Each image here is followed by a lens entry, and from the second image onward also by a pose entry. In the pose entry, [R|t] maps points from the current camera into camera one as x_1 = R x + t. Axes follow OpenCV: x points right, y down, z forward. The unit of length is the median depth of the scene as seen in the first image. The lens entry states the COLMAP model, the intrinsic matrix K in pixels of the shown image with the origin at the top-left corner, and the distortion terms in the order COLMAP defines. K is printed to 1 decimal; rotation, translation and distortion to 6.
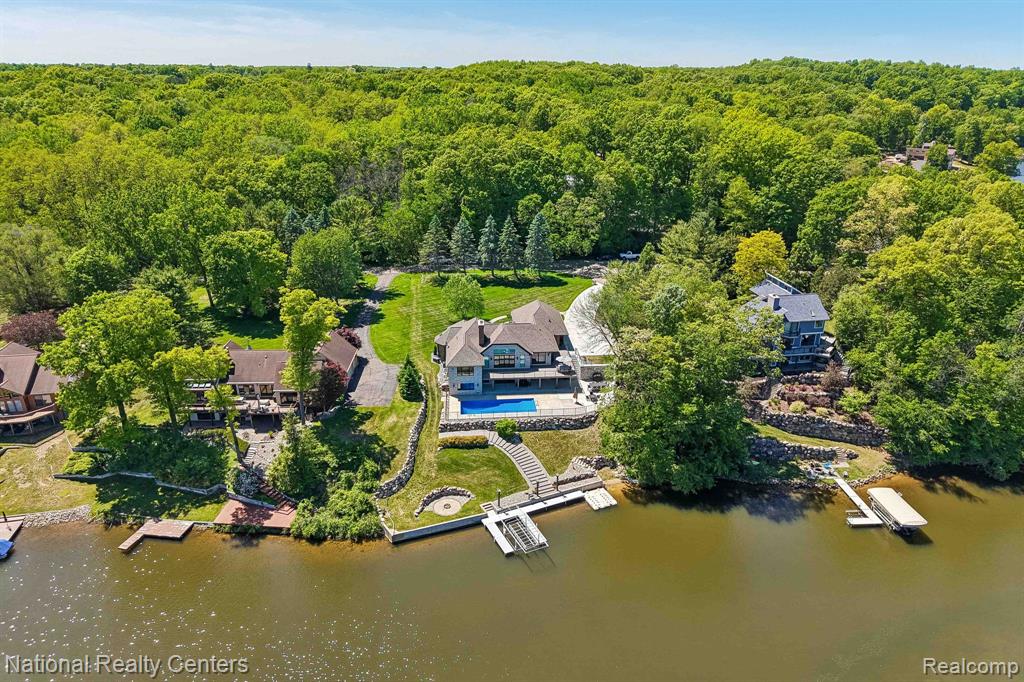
lens RADIAL K [[683.8, 0, 507.1], [0, 683.8, 350.9], [0, 0, 1]] dist [0.023262, -0.031126]
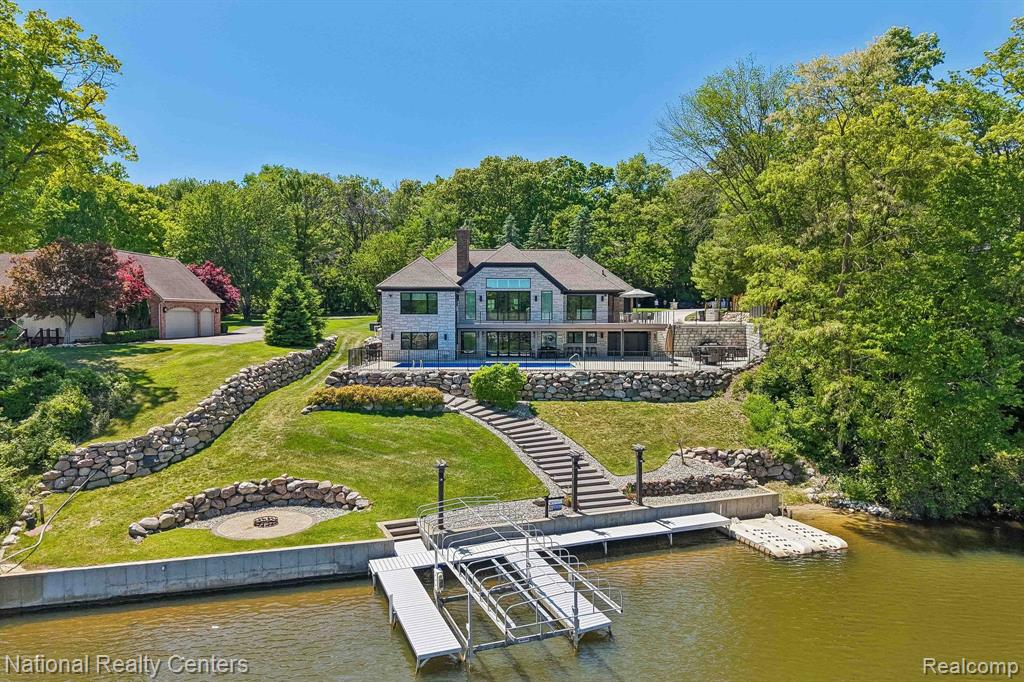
lens RADIAL K [[683.8, 0, 509.8], [0, 683.8, 345.6], [0, 0, 1]] dist [0.023262, -0.031126]
pose [[0.997584, 0.003703, -0.069366, 0.032790], [-0.027843, 0.936173, -0.350436, 0.227473], [0.063641, 0.351521, 0.934014, 0.627092]]
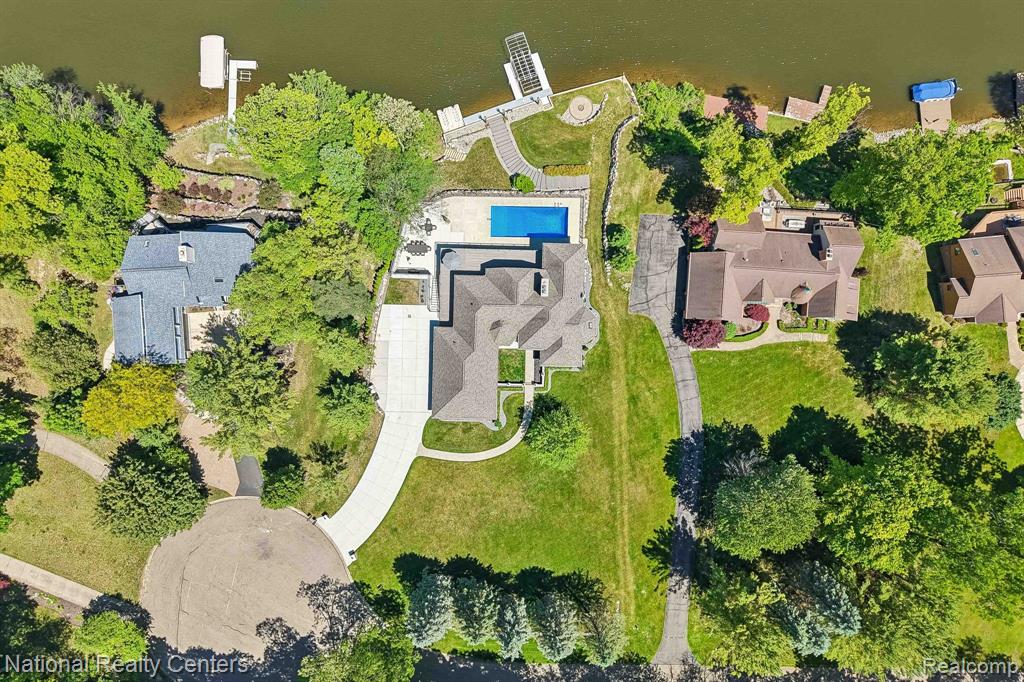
lens RADIAL K [[683.8, 0, 510.8], [0, 683.8, 337.5], [0, 0, 1]] dist [0.023262, -0.031126]
pose [[-0.995450, -0.095241, 0.002766, -0.004779], [0.039467, -0.385741, 0.921763, -0.930361], [-0.086722, 0.917678, 0.387745, 0.812341]]
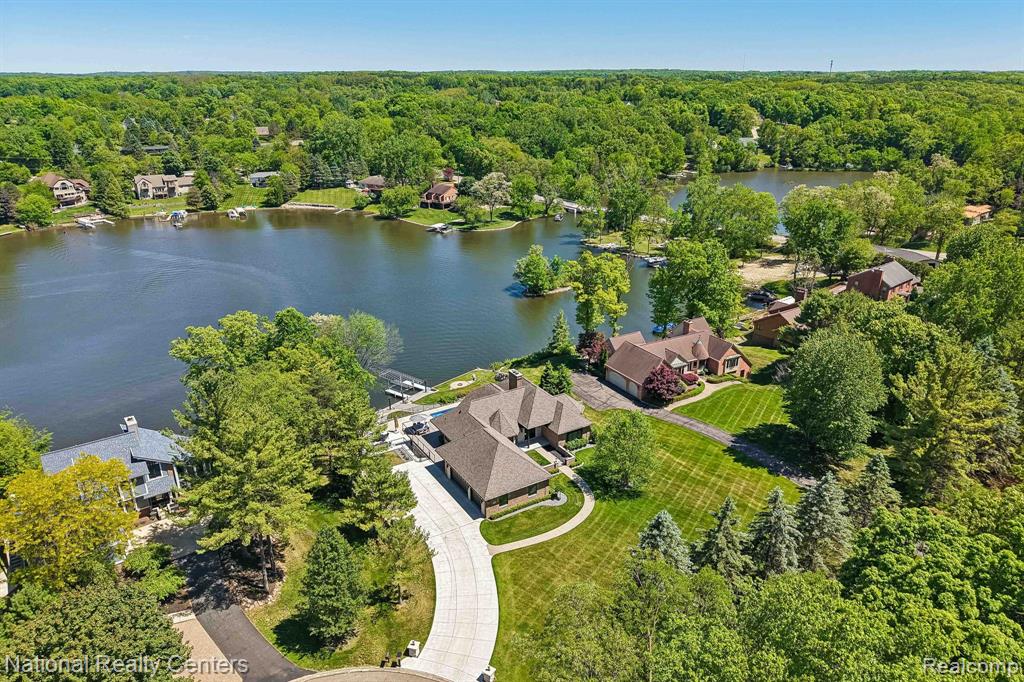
lens RADIAL K [[683.8, 0, 515.5], [0, 683.8, 342.6], [0, 0, 1]] dist [0.023262, -0.031126]
pose [[-0.888956, 0.165091, -0.427203, 0.362107], [-0.175881, 0.738193, 0.651258, -0.702696], [0.422875, 0.654076, -0.627185, 1.680418]]
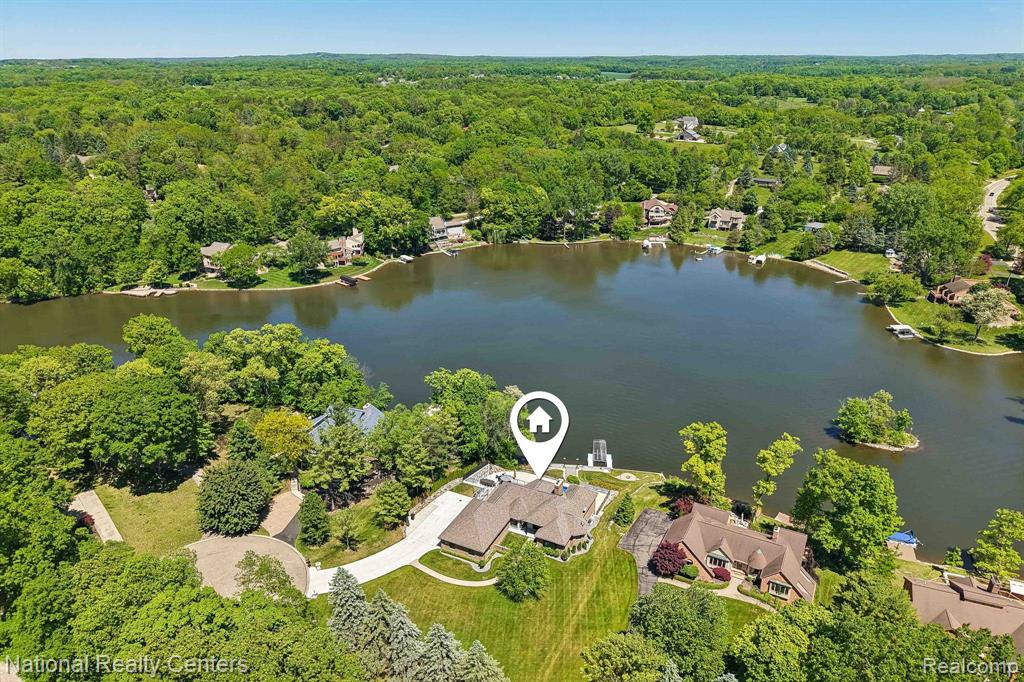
lens RADIAL K [[683.8, 0, 512.8], [0, 683.8, 343.8], [0, 0, 1]] dist [0.023262, -0.031126]
pose [[-0.862736, -0.196918, 0.465736, -0.521862], [0.192735, 0.723465, 0.662912, -1.119758], [-0.467483, 0.661681, -0.586206, 1.735752]]
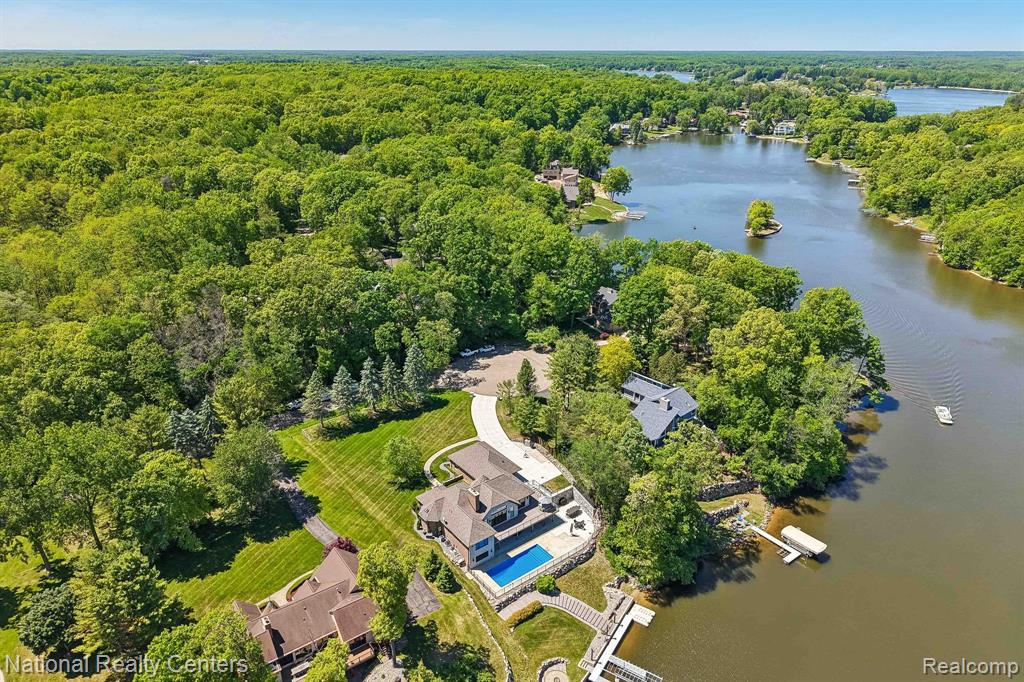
lens RADIAL K [[683.8, 0, 512.1], [0, 683.8, 348.8], [0, 0, 1]] dist [0.023262, -0.031126]
pose [[0.831941, -0.224943, 0.507223, -0.539632], [0.212653, 0.973598, 0.082980, -0.377697], [-0.512497, 0.038828, 0.857810, 0.027516]]
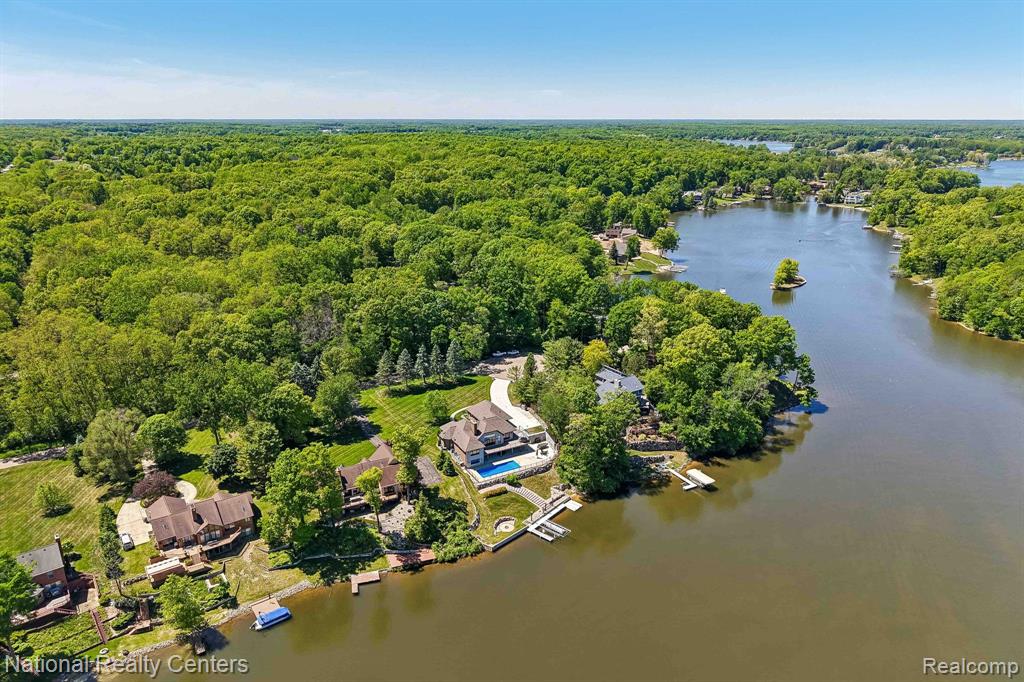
lens RADIAL K [[683.8, 0, 507.9], [0, 683.8, 351.0], [0, 0, 1]] dist [0.023262, -0.031126]
pose [[0.909148, -0.137979, 0.392952, -0.665853], [0.161675, 0.986456, -0.027679, -0.171580], [-0.383811, 0.088695, 0.919142, -0.669898]]
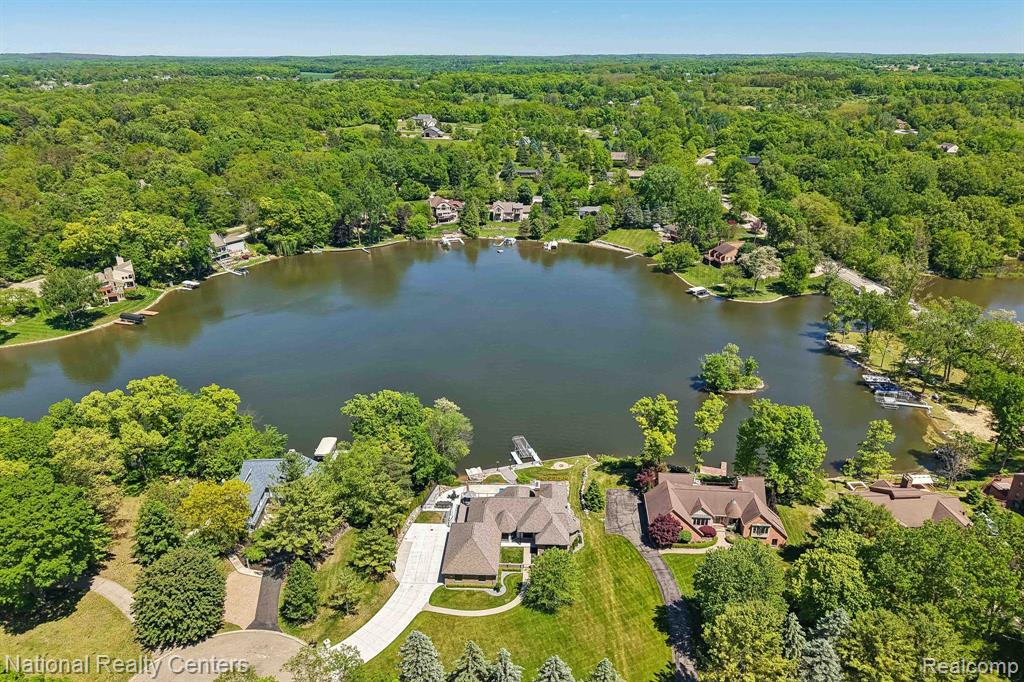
lens RADIAL K [[683.8, 0, 514.9], [0, 683.8, 343.0], [0, 0, 1]] dist [0.023262, -0.031126]
pose [[-0.993685, -0.045280, 0.102663, -0.118999], [0.041021, 0.705018, 0.708002, -1.140253], [-0.104438, 0.707743, -0.698708, 1.815516]]
